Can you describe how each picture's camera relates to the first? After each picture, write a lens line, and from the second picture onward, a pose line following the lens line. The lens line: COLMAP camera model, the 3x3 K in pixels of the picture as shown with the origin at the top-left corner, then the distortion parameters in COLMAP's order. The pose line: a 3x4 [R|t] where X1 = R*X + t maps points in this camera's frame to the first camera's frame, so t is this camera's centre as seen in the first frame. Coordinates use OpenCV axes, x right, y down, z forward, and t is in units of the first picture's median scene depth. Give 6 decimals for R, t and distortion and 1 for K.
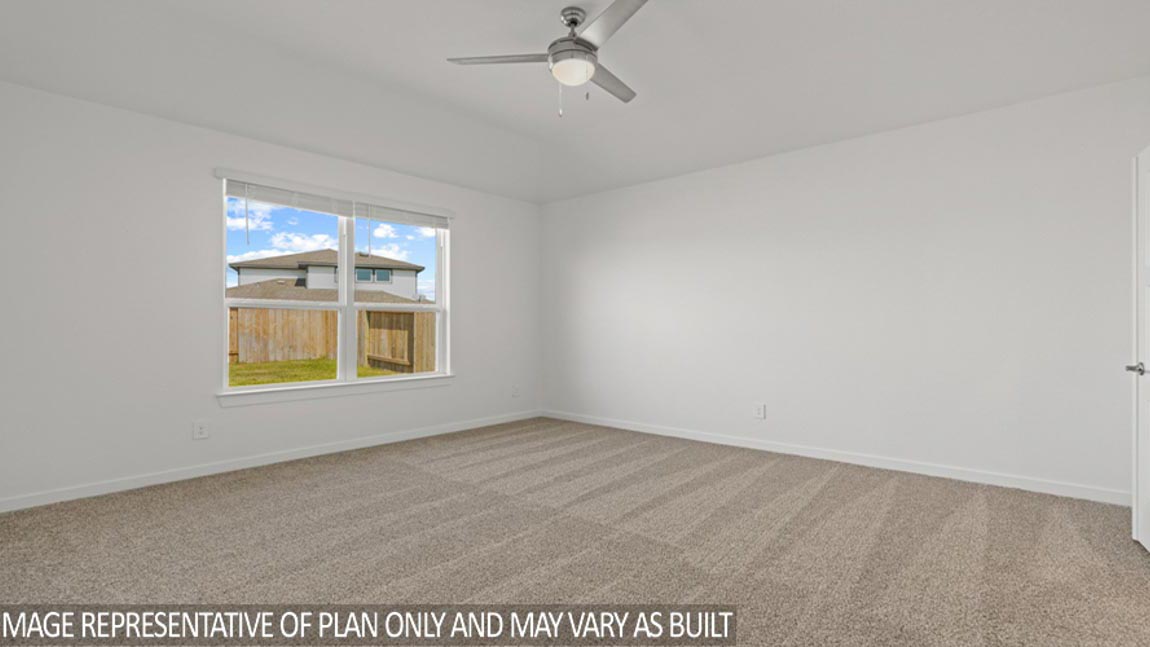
lens RADIAL K [[521.7, 0, 576.8], [0, 521.7, 325.6], [0, 0, 1]] dist [0.000558, 0.000719]
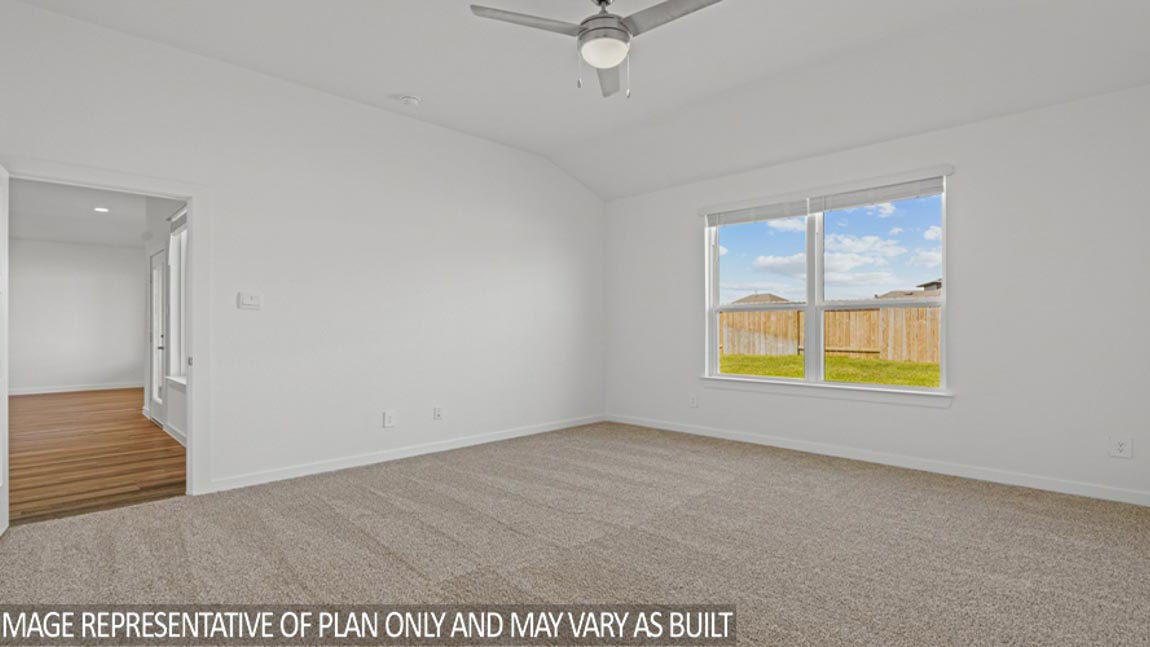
lens RADIAL K [[521.7, 0, 576.8], [0, 521.7, 325.6], [0, 0, 1]] dist [0.000558, 0.000719]
pose [[0.999984, 0.002698, 0.004961, -0.491882], [-0.002699, 0.999996, 0.000191, -0.000755], [-0.004961, -0.000204, 0.999988, 0.000201]]
